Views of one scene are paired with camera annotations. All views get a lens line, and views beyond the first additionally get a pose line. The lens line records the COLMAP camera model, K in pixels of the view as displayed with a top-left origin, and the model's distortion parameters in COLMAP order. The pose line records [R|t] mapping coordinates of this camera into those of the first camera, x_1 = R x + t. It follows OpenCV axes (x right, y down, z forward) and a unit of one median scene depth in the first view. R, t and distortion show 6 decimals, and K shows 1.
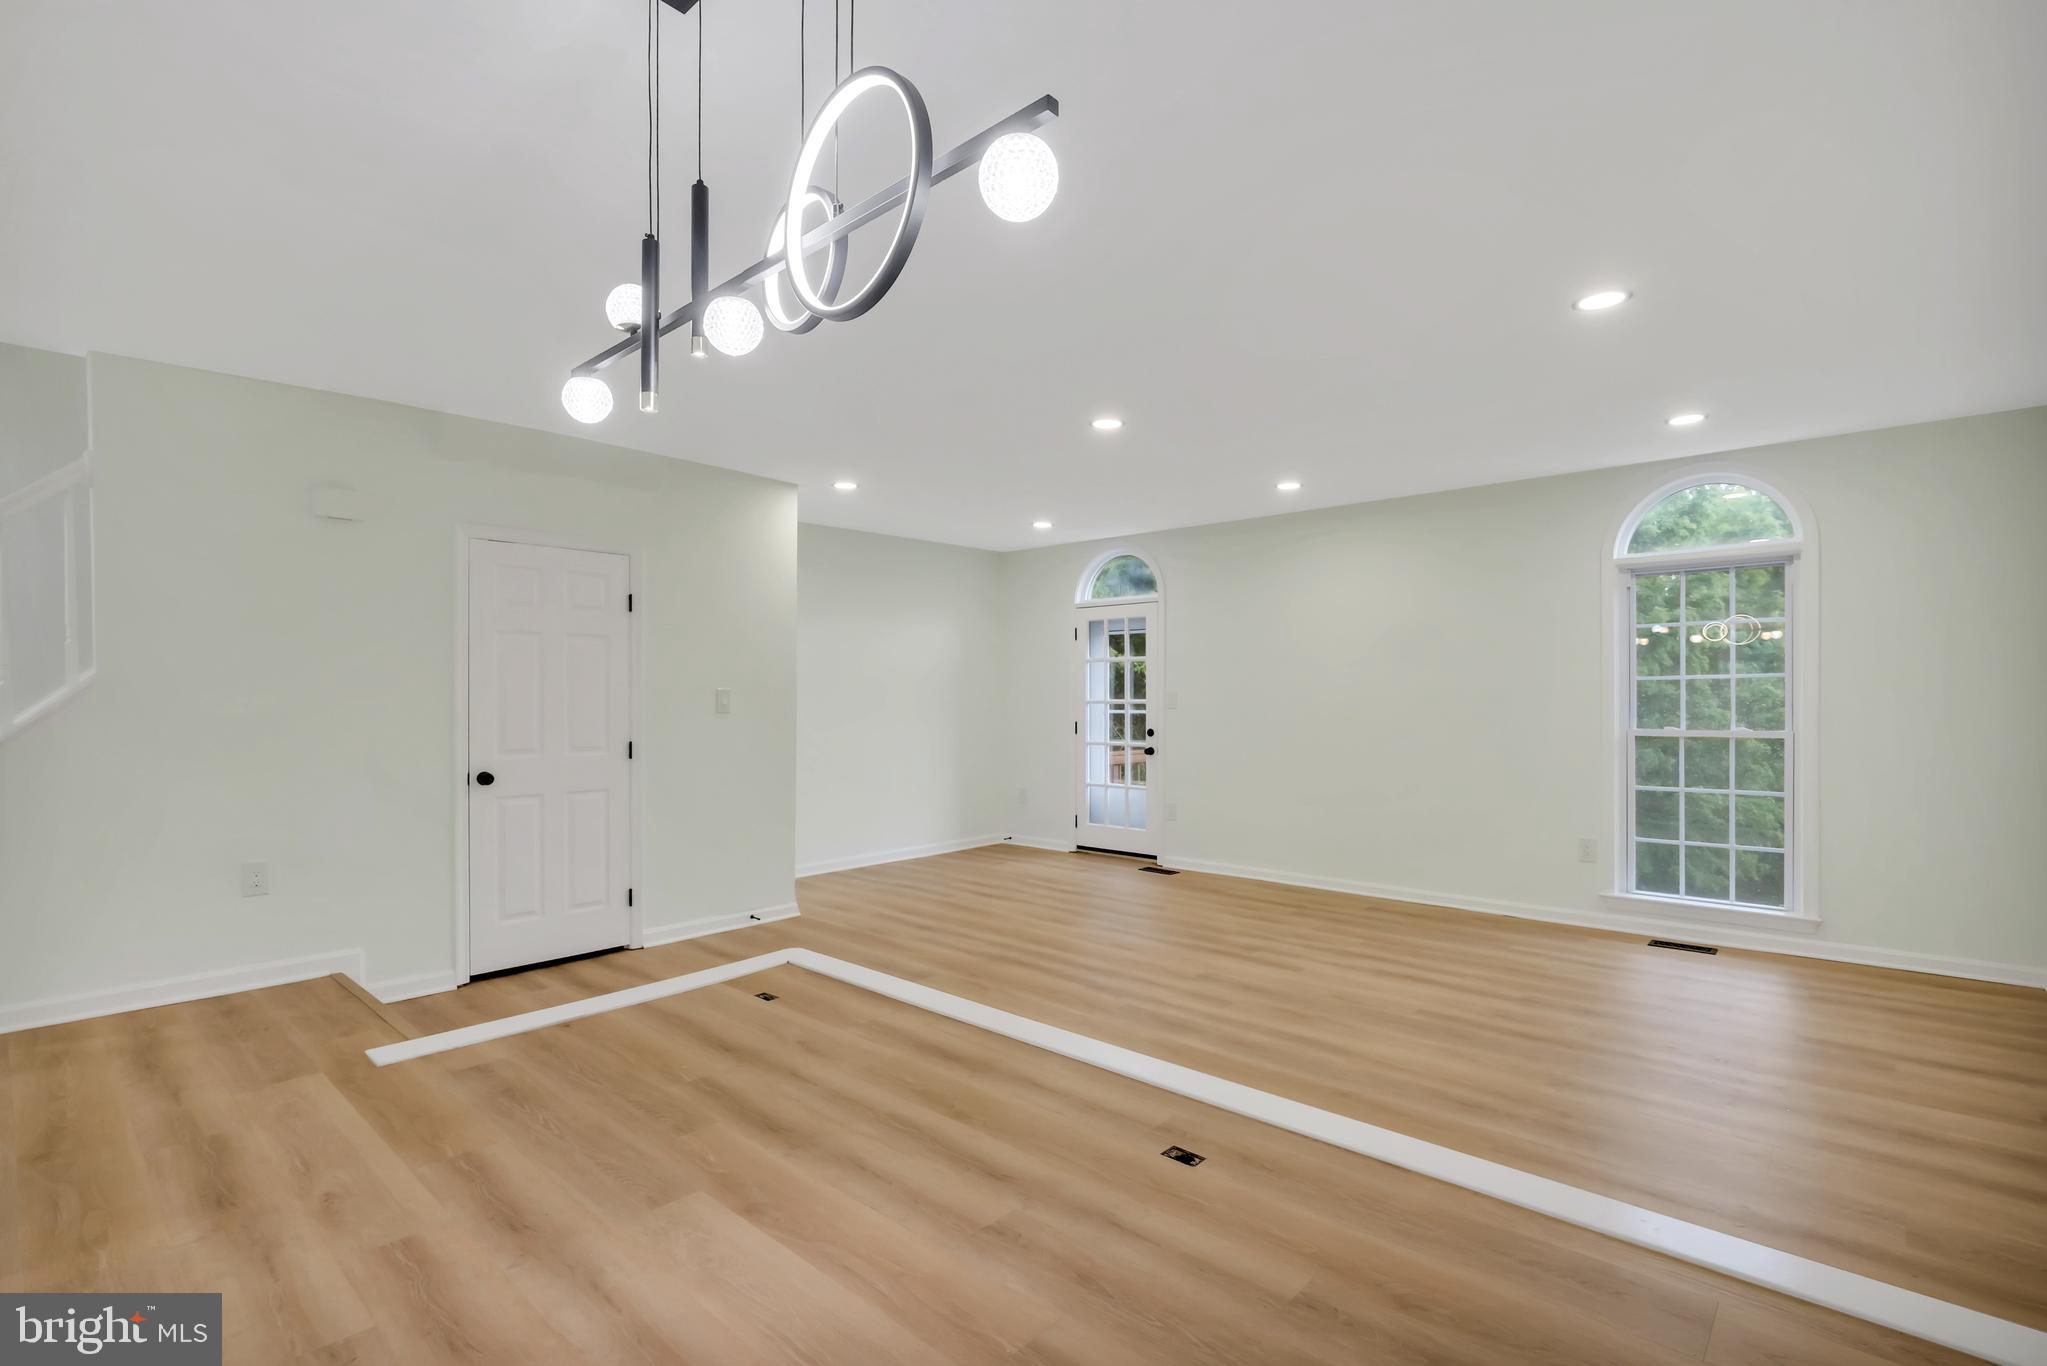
lens RADIAL K [[937.9, 0, 999.9], [0, 937.9, 697.0], [0, 0, 1]] dist [-0.004426, -0.000379]
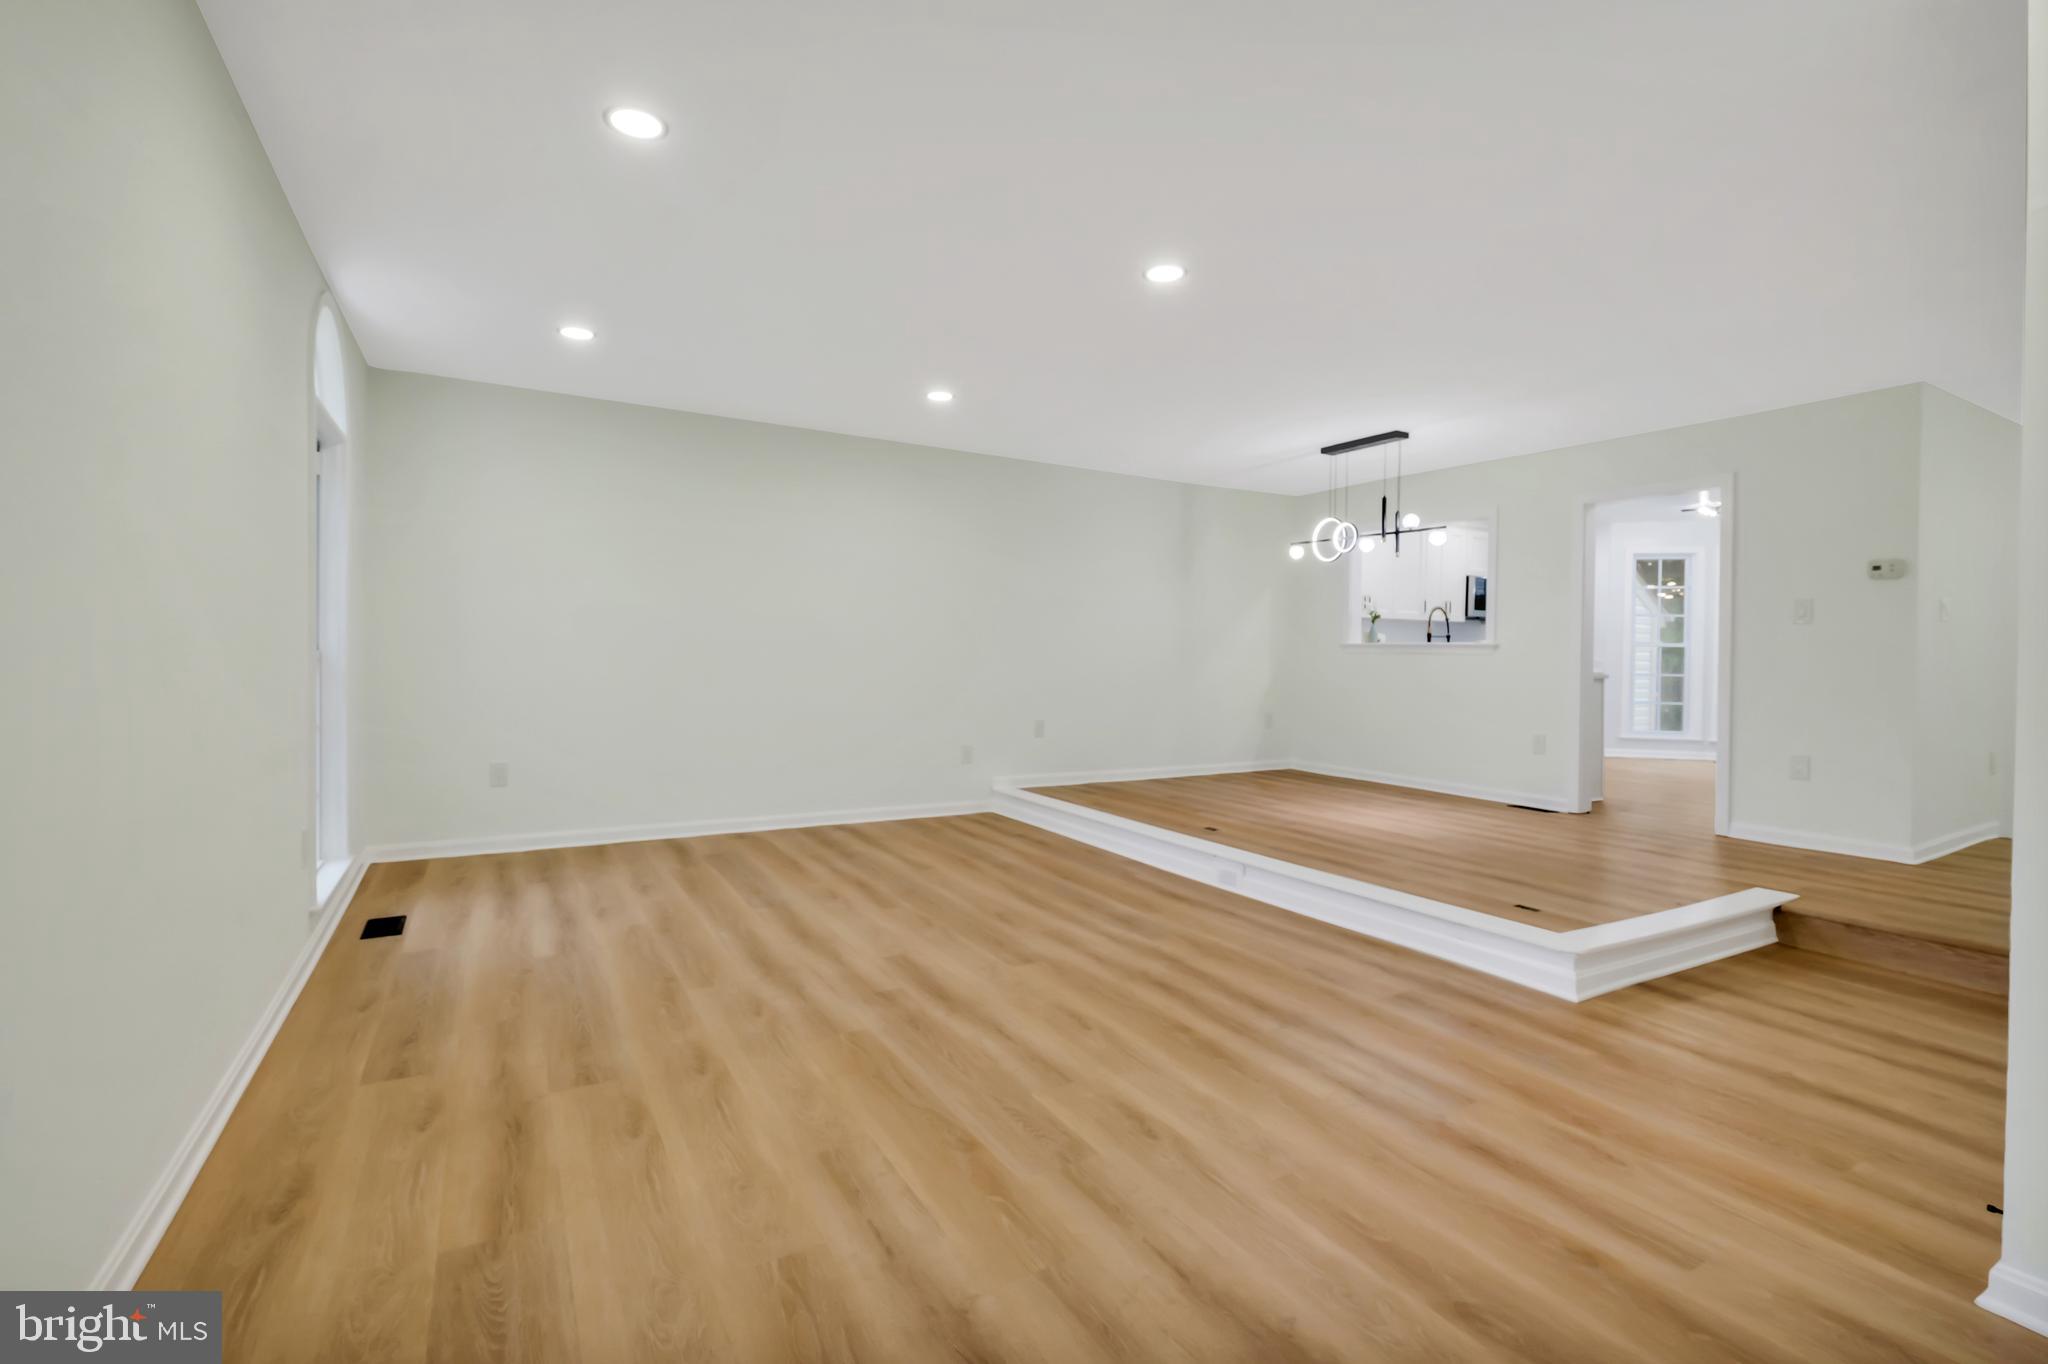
lens RADIAL K [[925.0, 0, 1018.8], [0, 925.0, 649.0], [0, 0, 1]] dist [-0.004120, -0.000237]
pose [[-0.956251, -0.013562, 0.292234, -0.003667], [-0.015275, 0.999877, -0.003581, 0.027168], [-0.292149, -0.007888, -0.956340, 1.467145]]
